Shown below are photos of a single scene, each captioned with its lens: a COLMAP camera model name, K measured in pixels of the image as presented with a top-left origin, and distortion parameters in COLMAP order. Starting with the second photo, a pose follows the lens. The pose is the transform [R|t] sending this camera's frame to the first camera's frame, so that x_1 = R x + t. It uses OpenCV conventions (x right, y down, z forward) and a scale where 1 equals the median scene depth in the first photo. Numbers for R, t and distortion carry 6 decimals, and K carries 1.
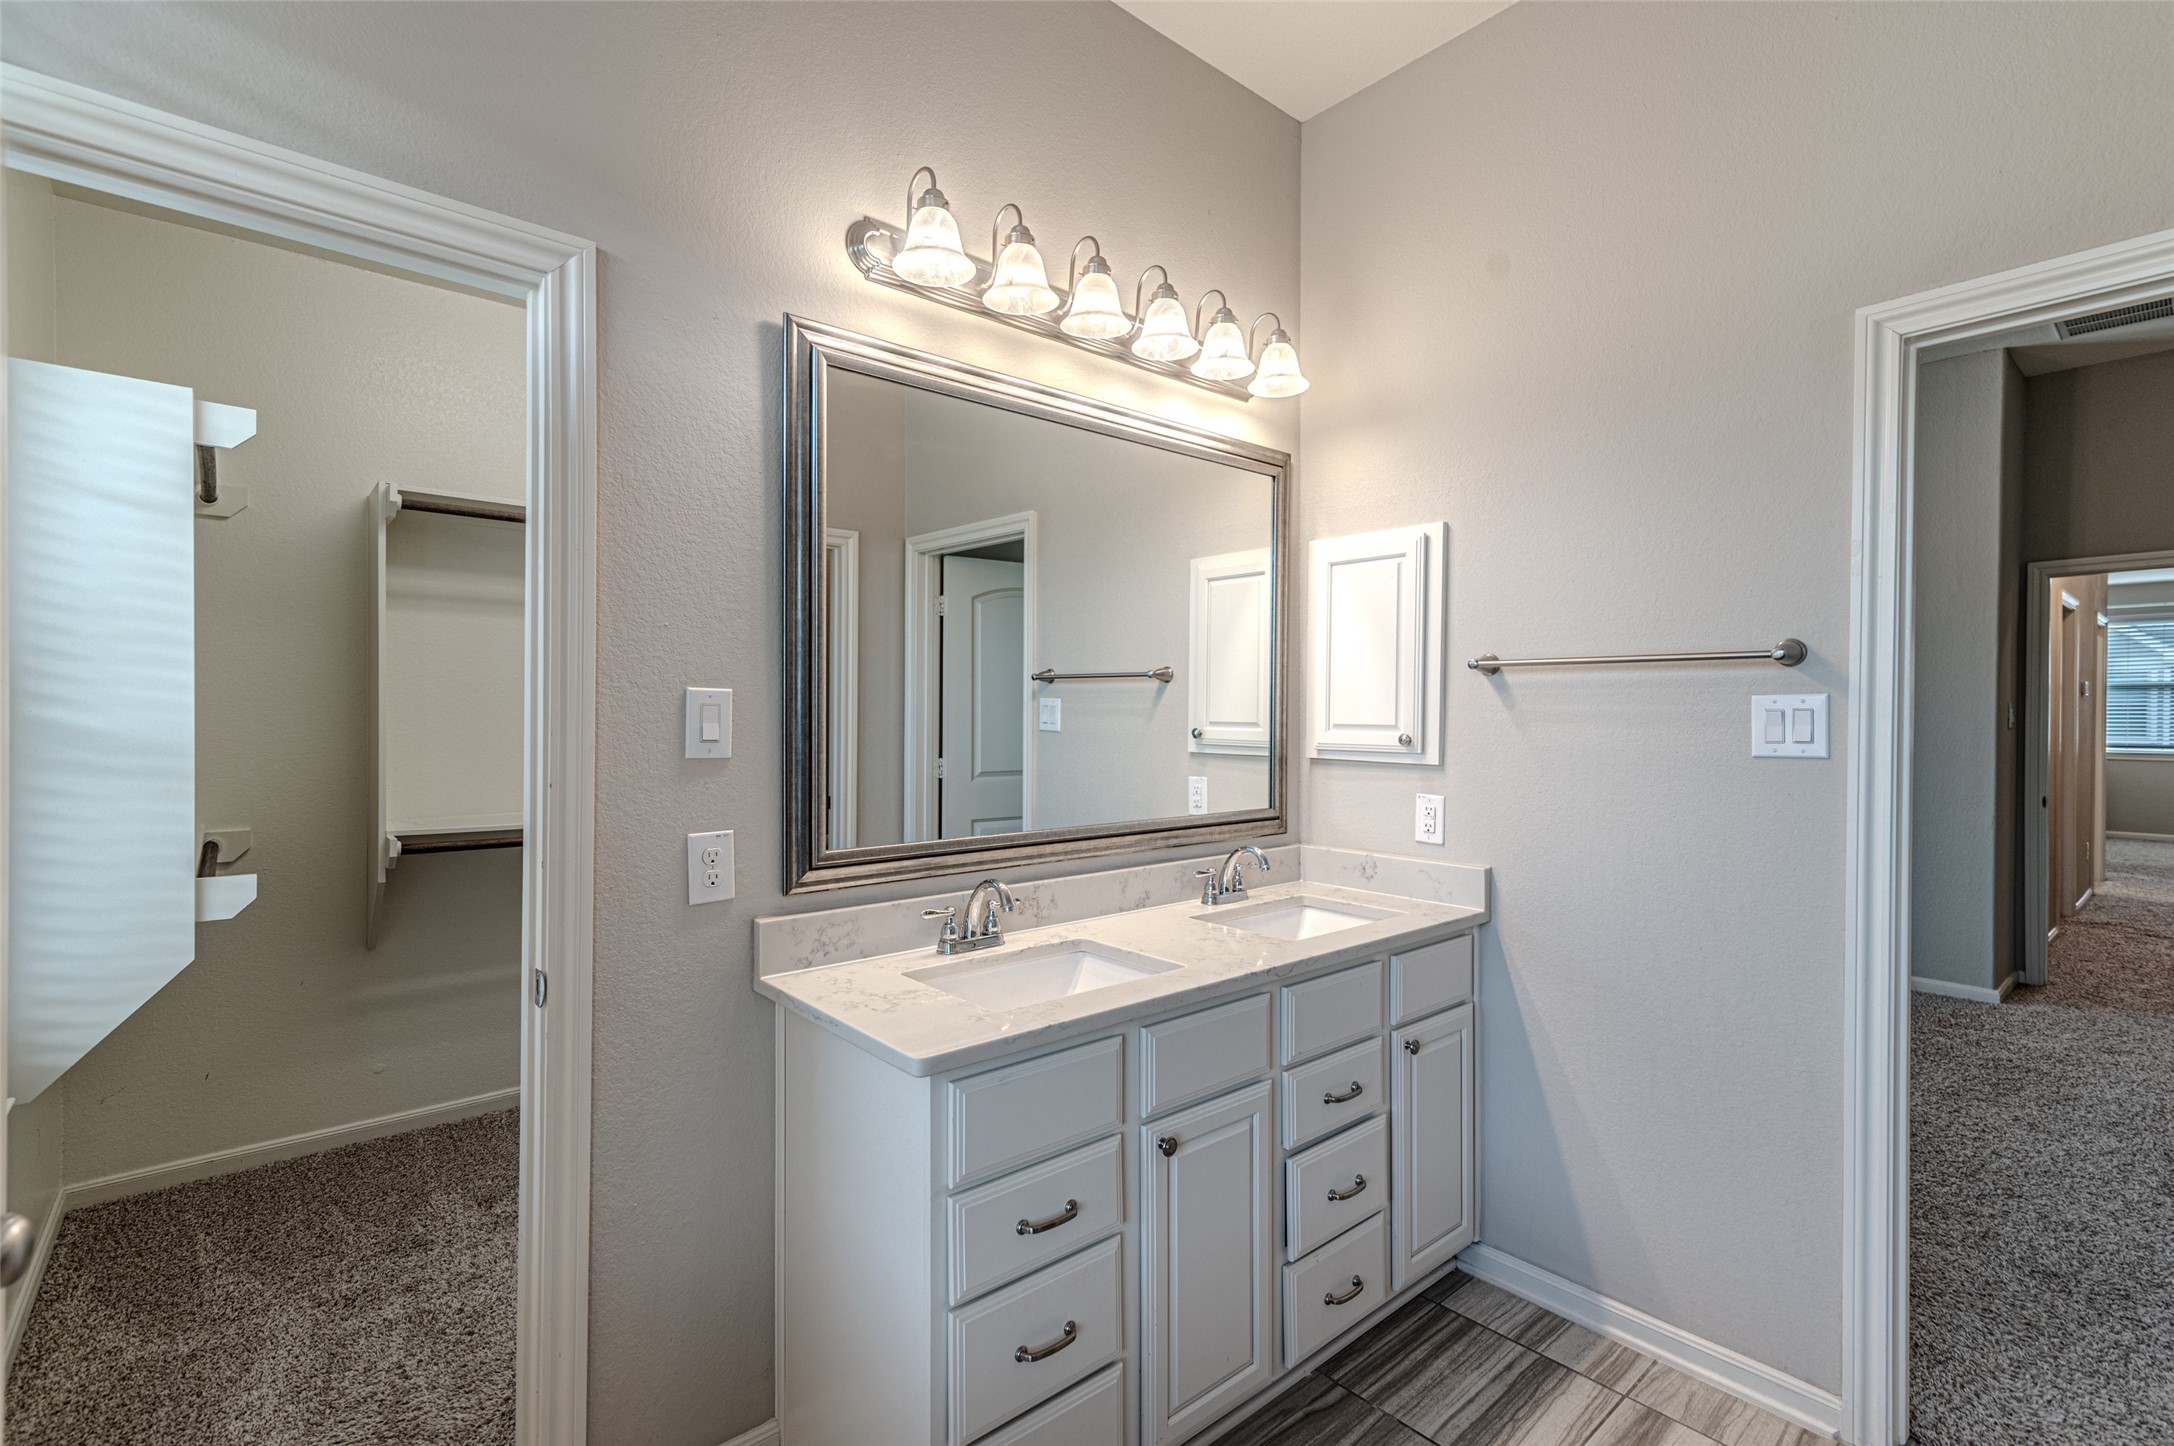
lens RADIAL K [[1002.3, 0, 1055.6], [0, 1002.3, 726.3], [0, 0, 1]] dist [0.000221, 0.000102]
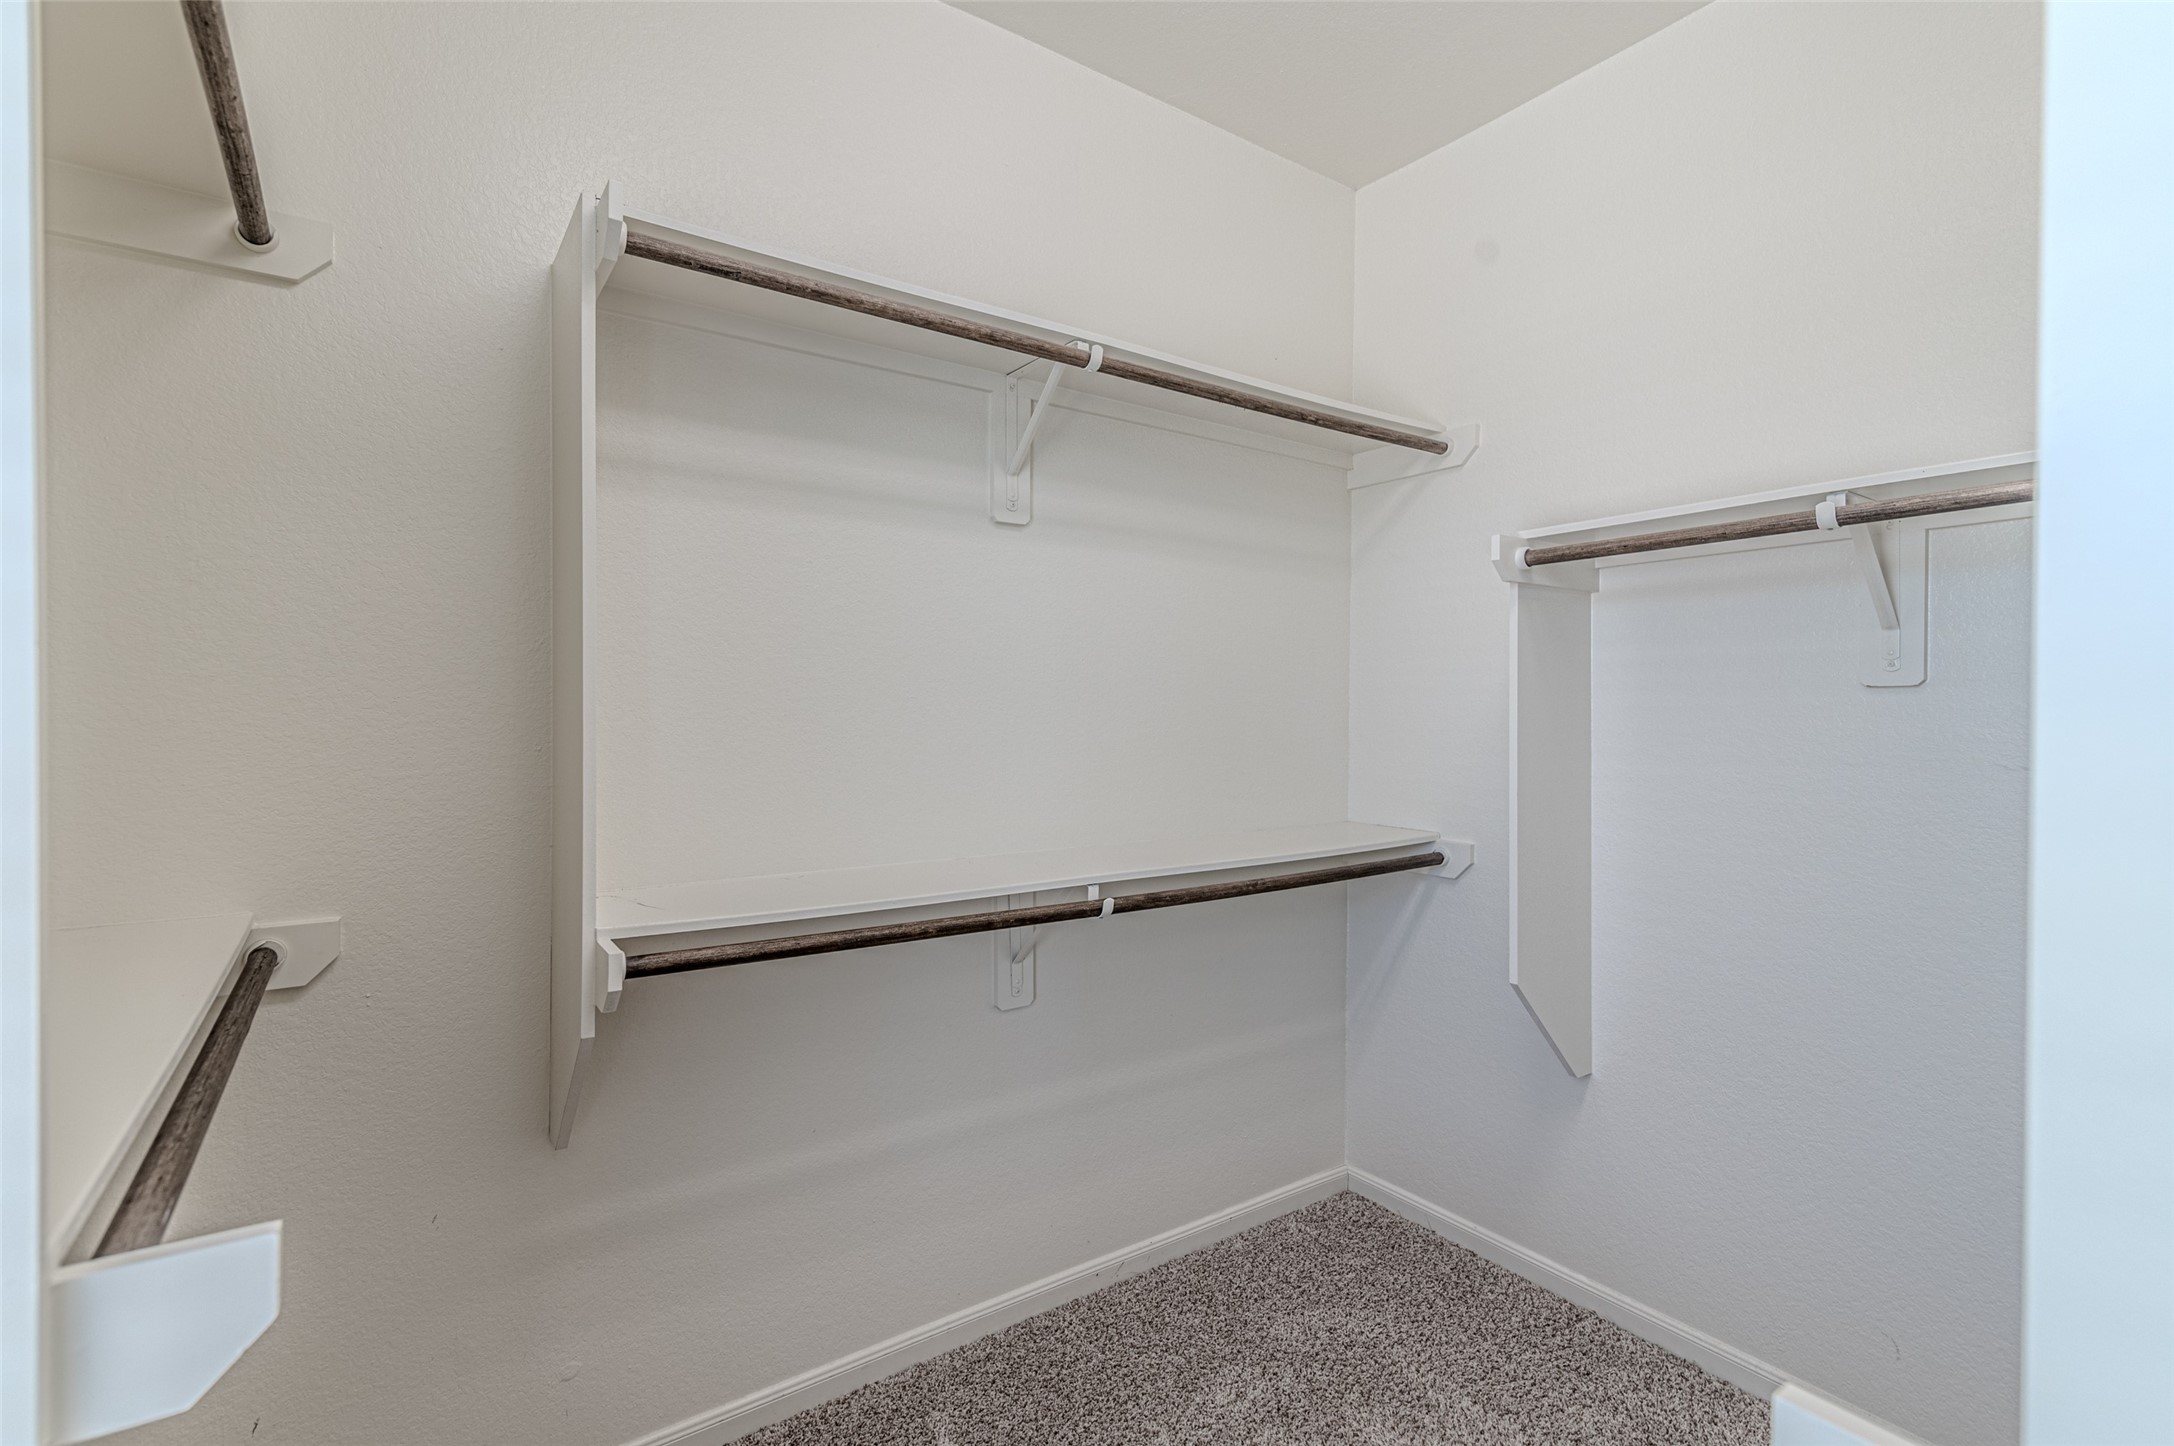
lens RADIAL K [[1002.3, 0, 1055.6], [0, 1002.3, 726.3], [0, 0, 1]] dist [0.000221, 0.000102]
pose [[0.995233, 0.005410, -0.097373, -0.385540], [-0.005483, 0.999985, -0.000480, 0.001797], [0.097368, 0.001012, 0.995248, 0.517535]]
